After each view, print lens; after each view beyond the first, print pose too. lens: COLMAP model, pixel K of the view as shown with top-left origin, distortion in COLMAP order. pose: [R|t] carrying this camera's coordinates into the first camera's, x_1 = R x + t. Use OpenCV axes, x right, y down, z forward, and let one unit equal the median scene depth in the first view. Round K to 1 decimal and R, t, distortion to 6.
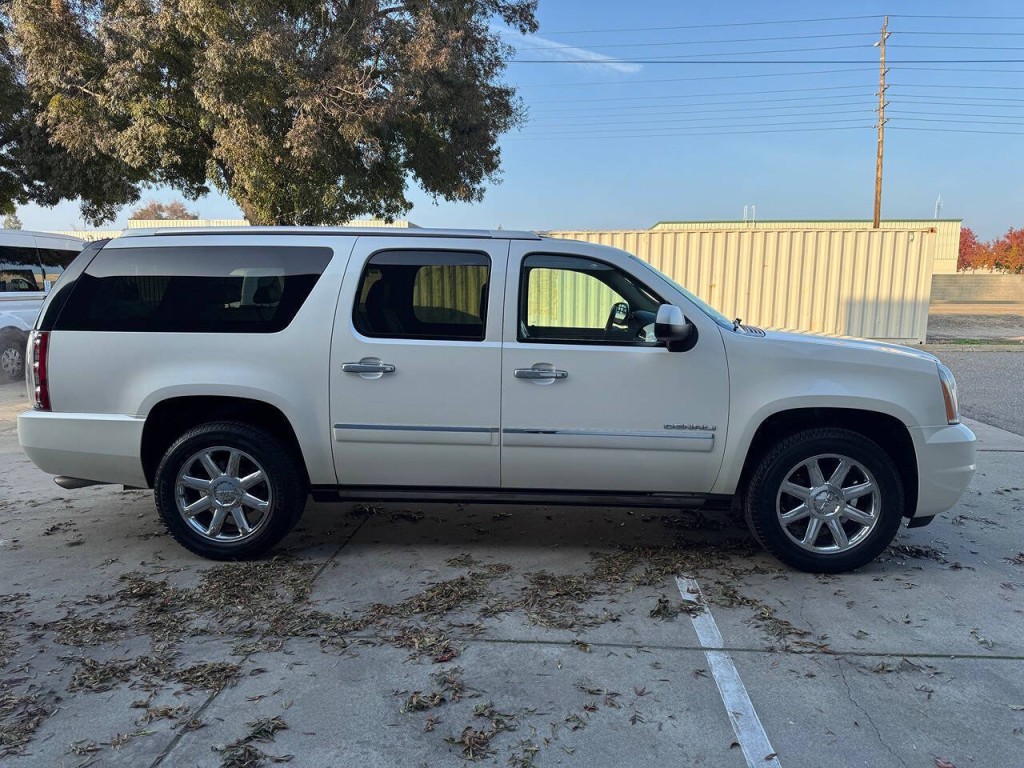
lens RADIAL K [[761.2, 0, 506.8], [0, 761.2, 418.6], [0, 0, 1]] dist [0.036457, -0.038813]
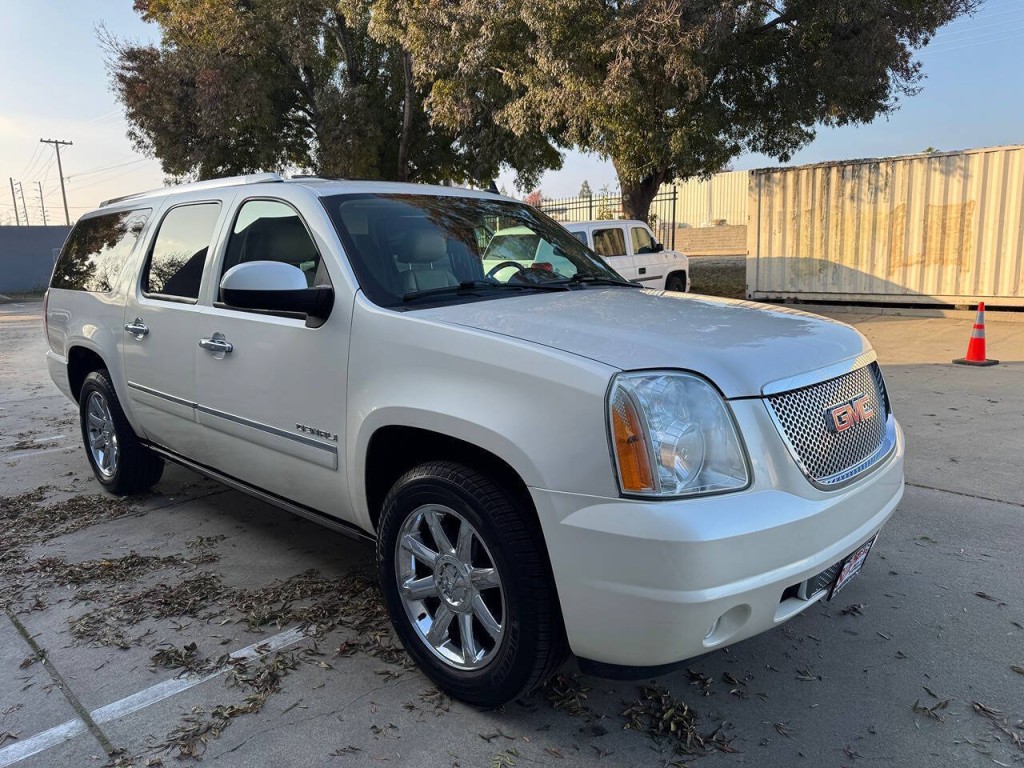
lens RADIAL K [[761.2, 0, 508.1], [0, 761.2, 390.8], [0, 0, 1]] dist [0.036457, -0.038813]
pose [[0.731905, 0.102003, -0.673729, 0.473046], [-0.083857, 0.994700, 0.059500, -0.046656], [0.676227, 0.012949, 0.736579, 0.322877]]
